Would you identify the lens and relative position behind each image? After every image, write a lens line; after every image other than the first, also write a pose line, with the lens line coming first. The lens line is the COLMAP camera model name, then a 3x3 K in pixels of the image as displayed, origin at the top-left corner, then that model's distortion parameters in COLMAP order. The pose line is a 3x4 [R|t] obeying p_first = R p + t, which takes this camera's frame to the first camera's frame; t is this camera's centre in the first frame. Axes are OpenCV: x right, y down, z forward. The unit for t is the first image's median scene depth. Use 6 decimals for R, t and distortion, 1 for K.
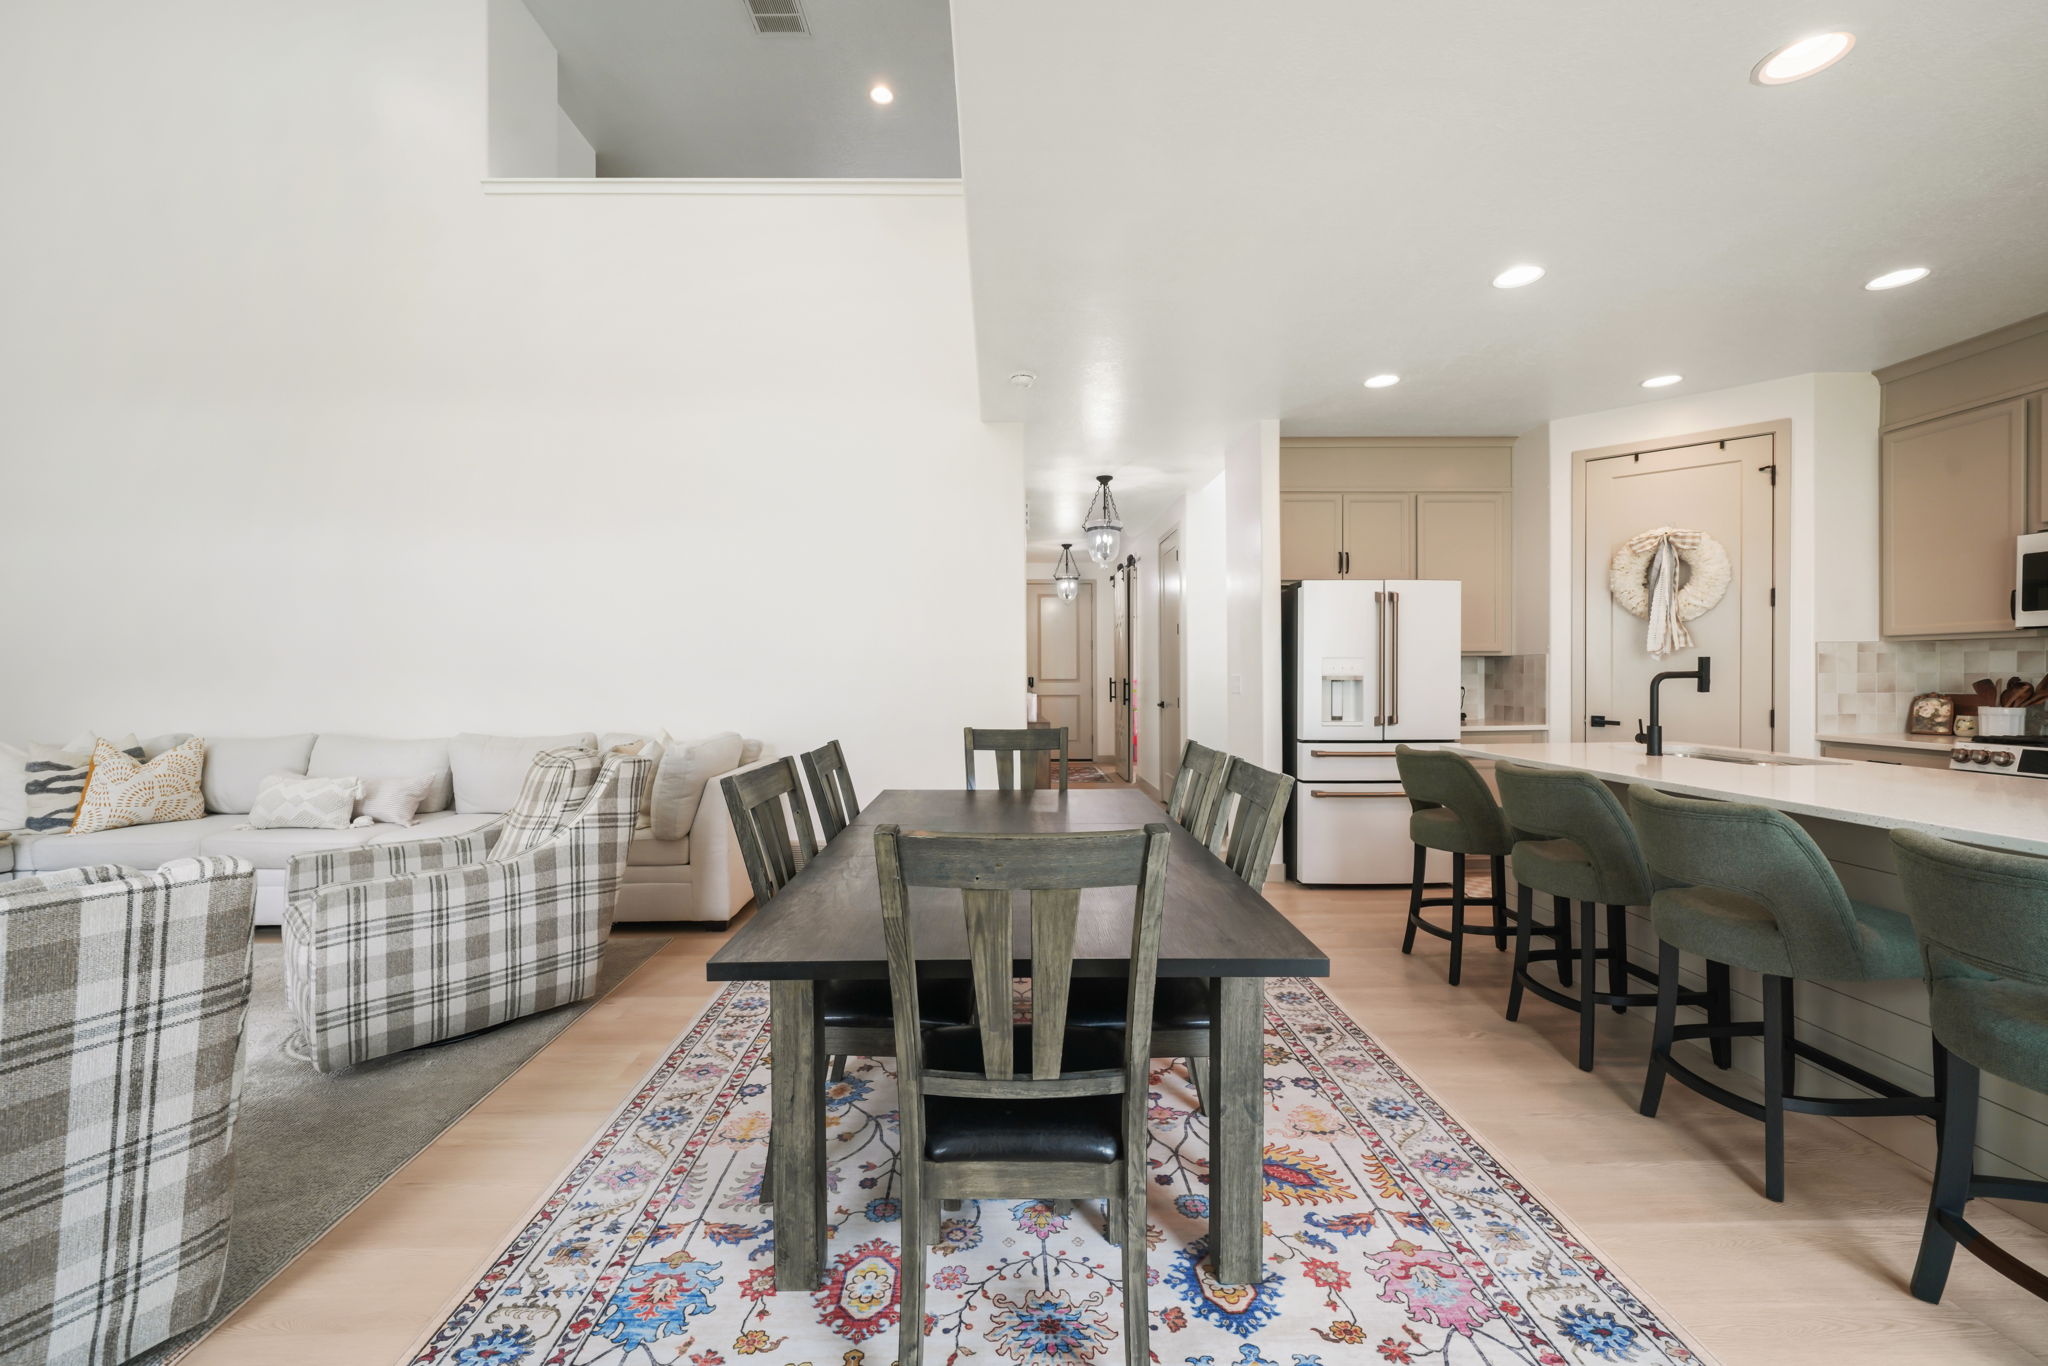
lens RADIAL K [[821.8, 0, 1018.4], [0, 821.8, 681.9], [0, 0, 1]] dist [0.004035, 0.001674]
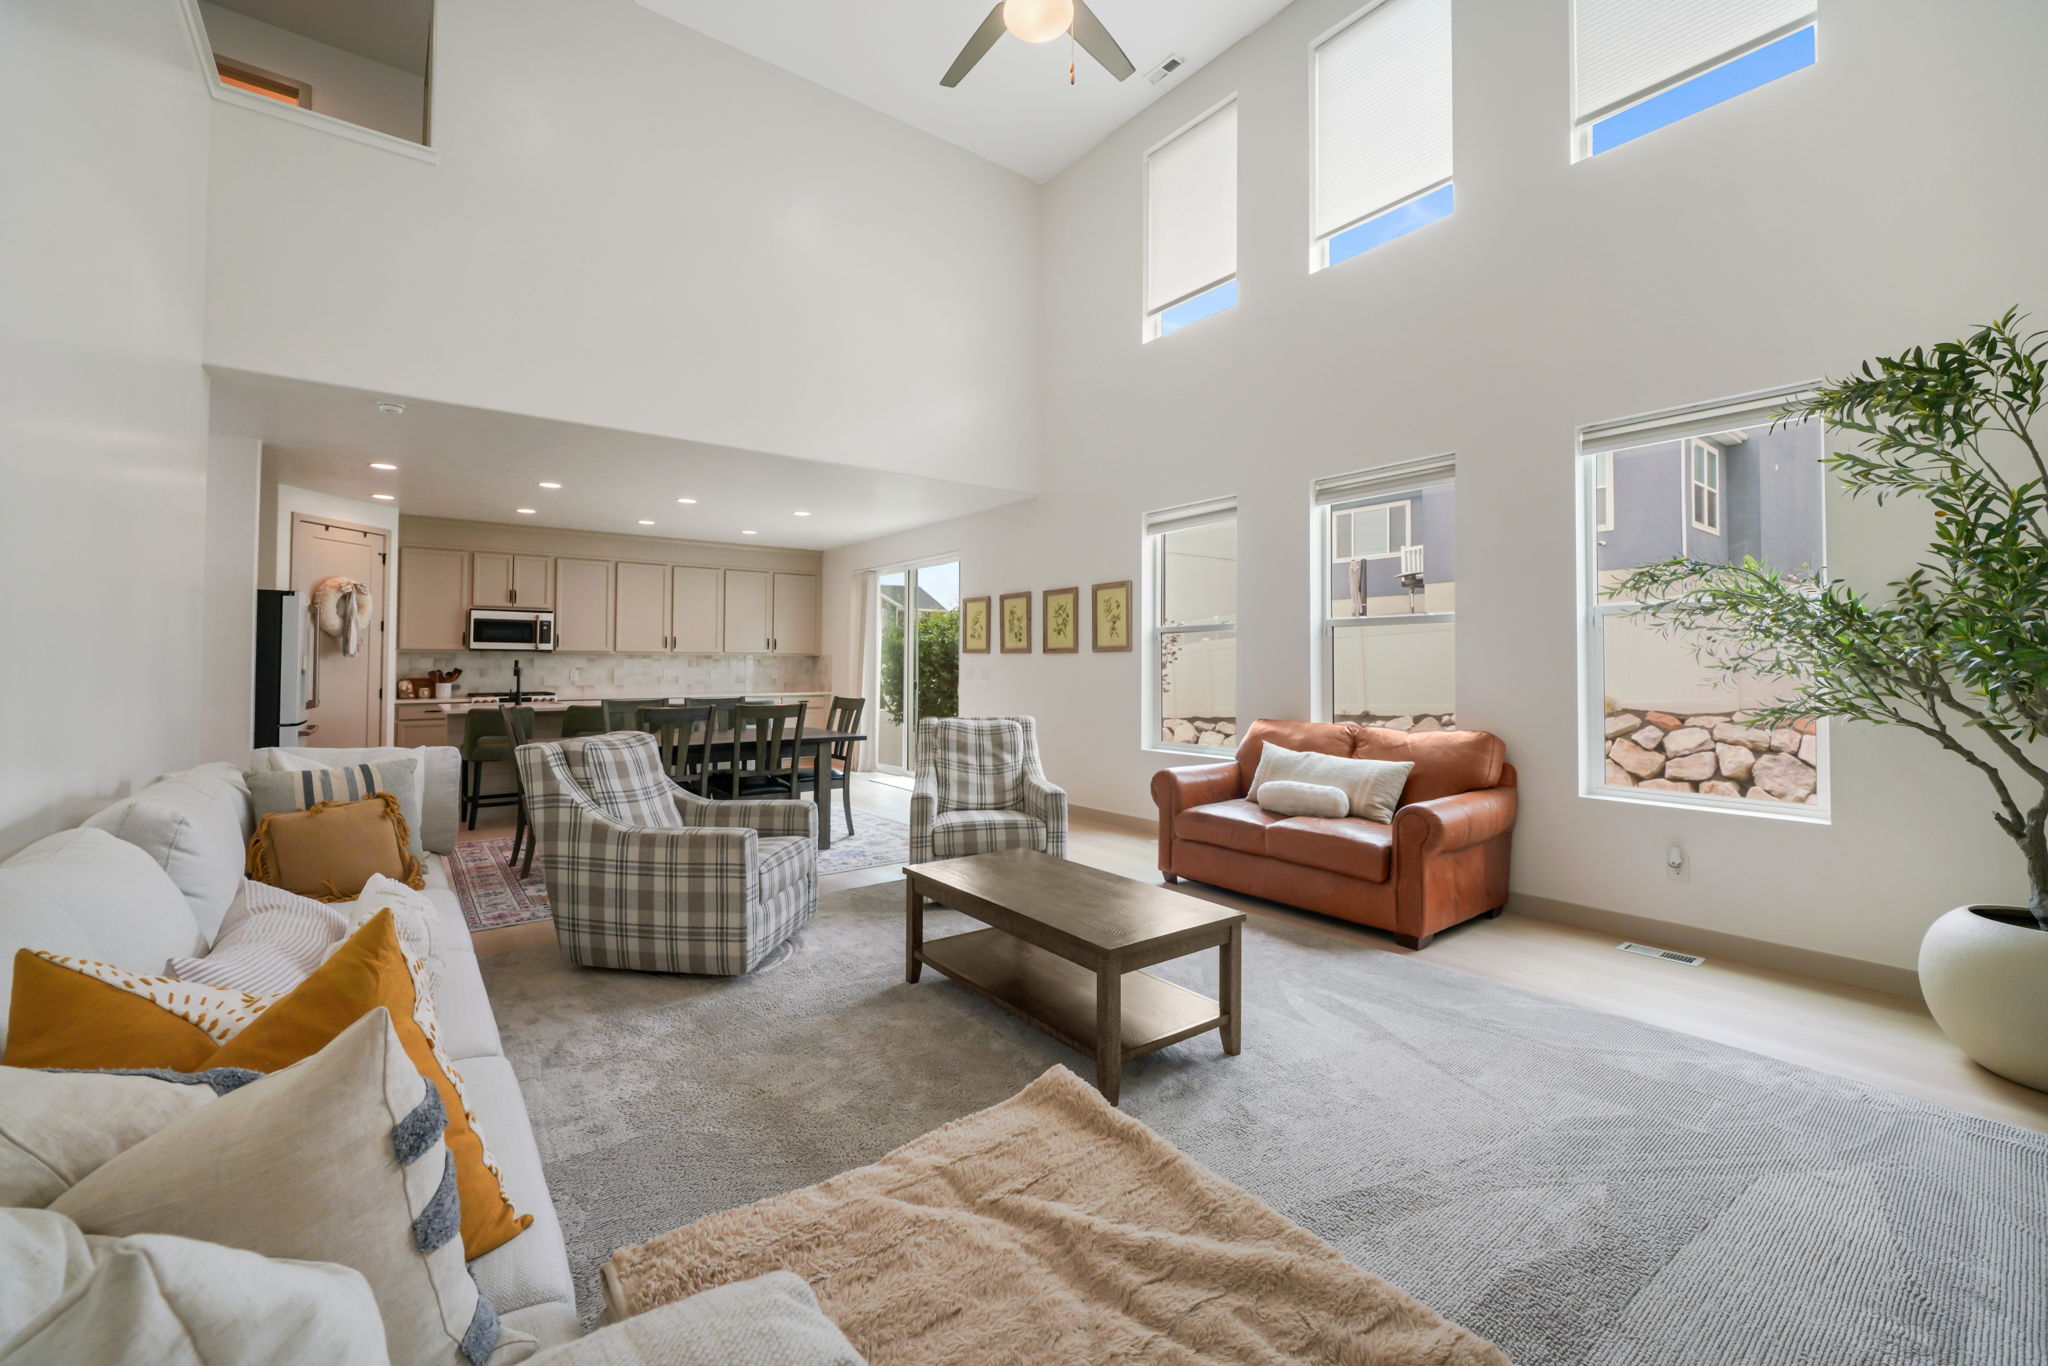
lens RADIAL K [[821.8, 0, 1021.5], [0, 821.8, 666.0], [0, 0, 1]] dist [0.004035, 0.001674]
pose [[-0.595396, 0.002751, 0.803427, -1.349087], [0.011849, 0.999915, 0.005358, -0.006807], [-0.803345, 0.012710, -0.595379, 0.933074]]
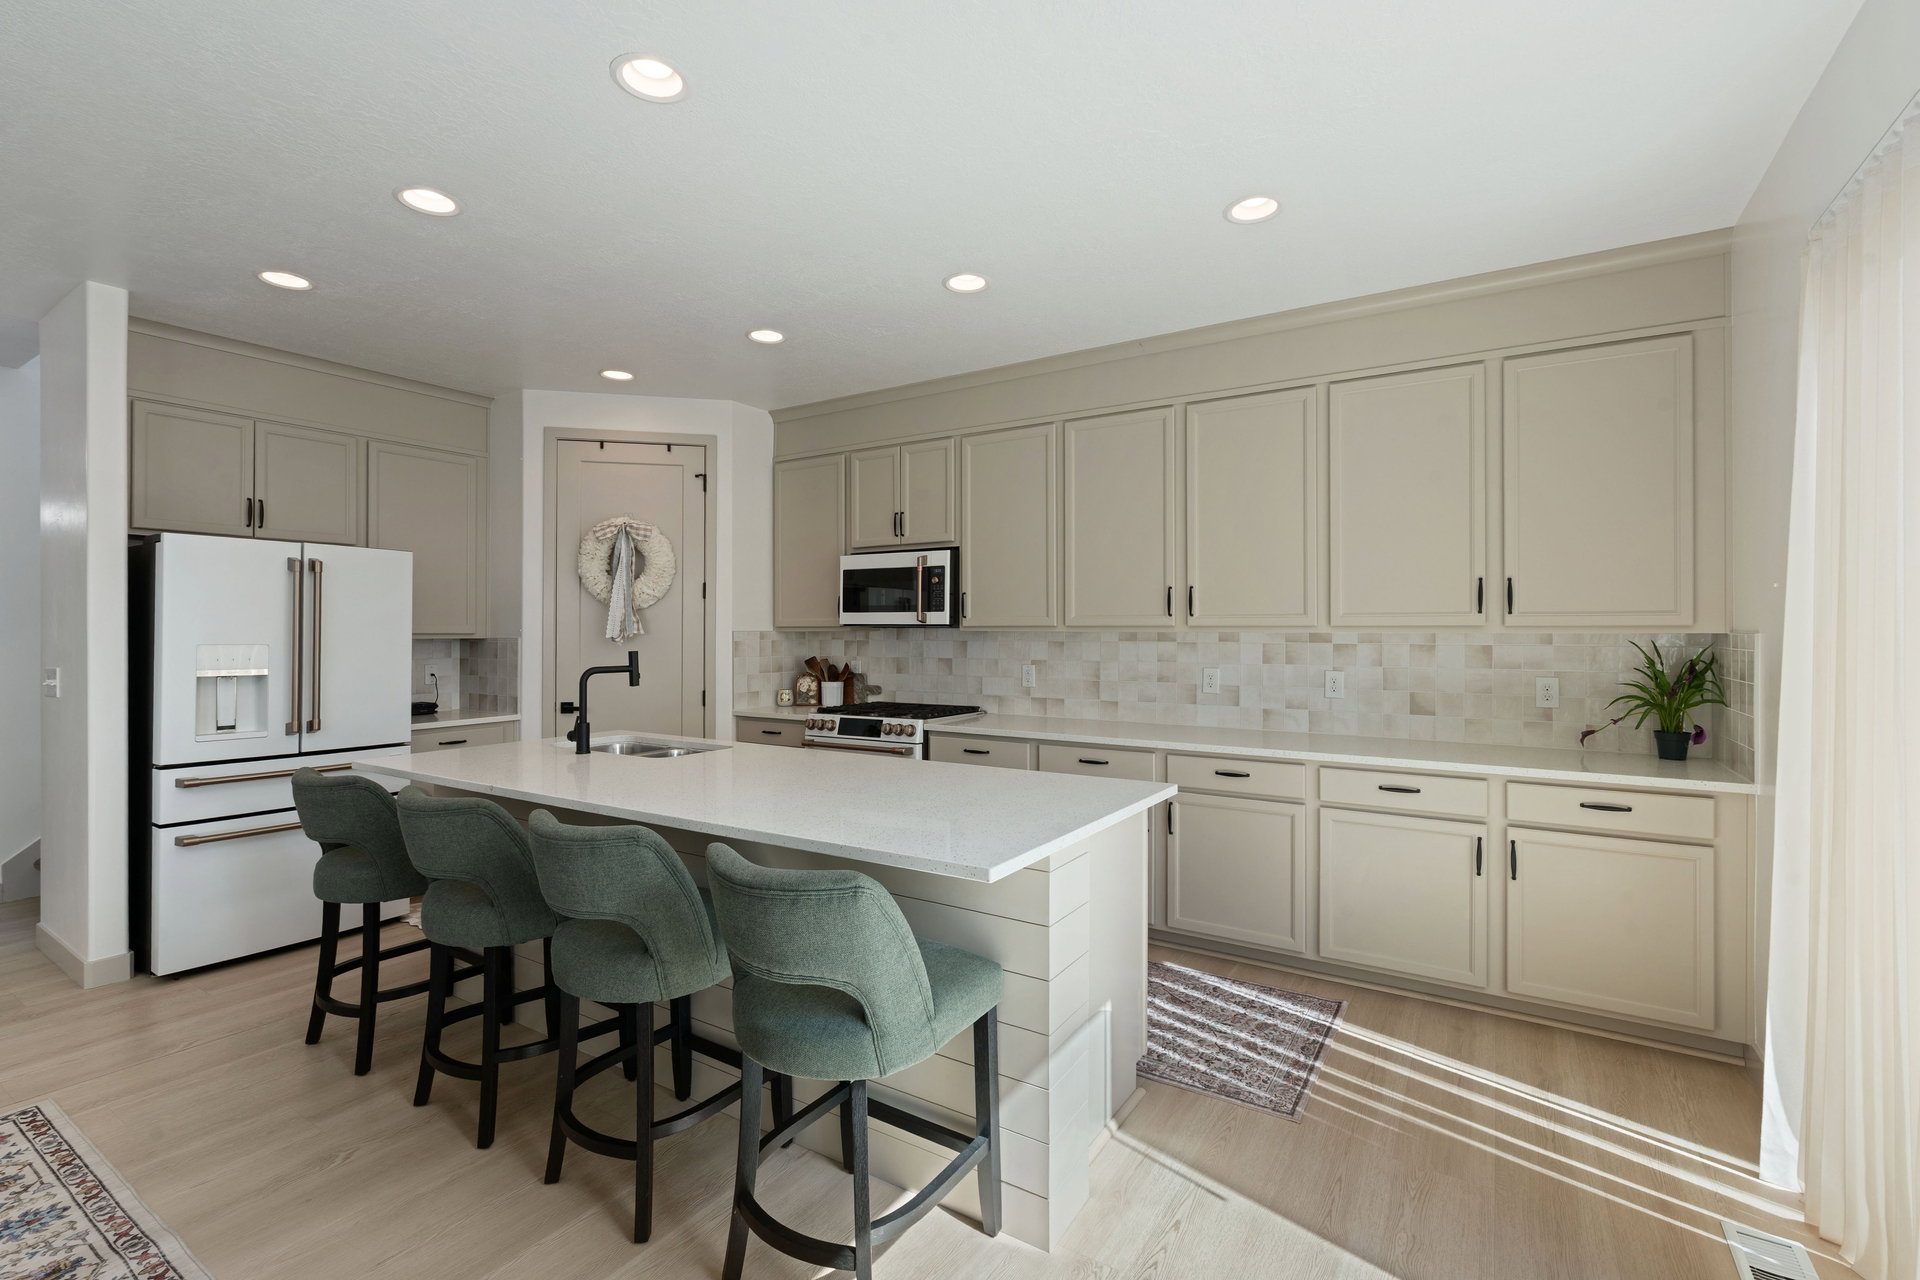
lens RADIAL K [[848.0, 0, 957.0], [0, 848.0, 628.3], [0, 0, 1]] dist [0.011651, -0.000205]
pose [[0.565786, 0.005555, 0.824533, 0.145528], [0.008368, 0.999887, -0.012478, -0.032065], [-0.824510, 0.013959, 0.565676, 0.056371]]
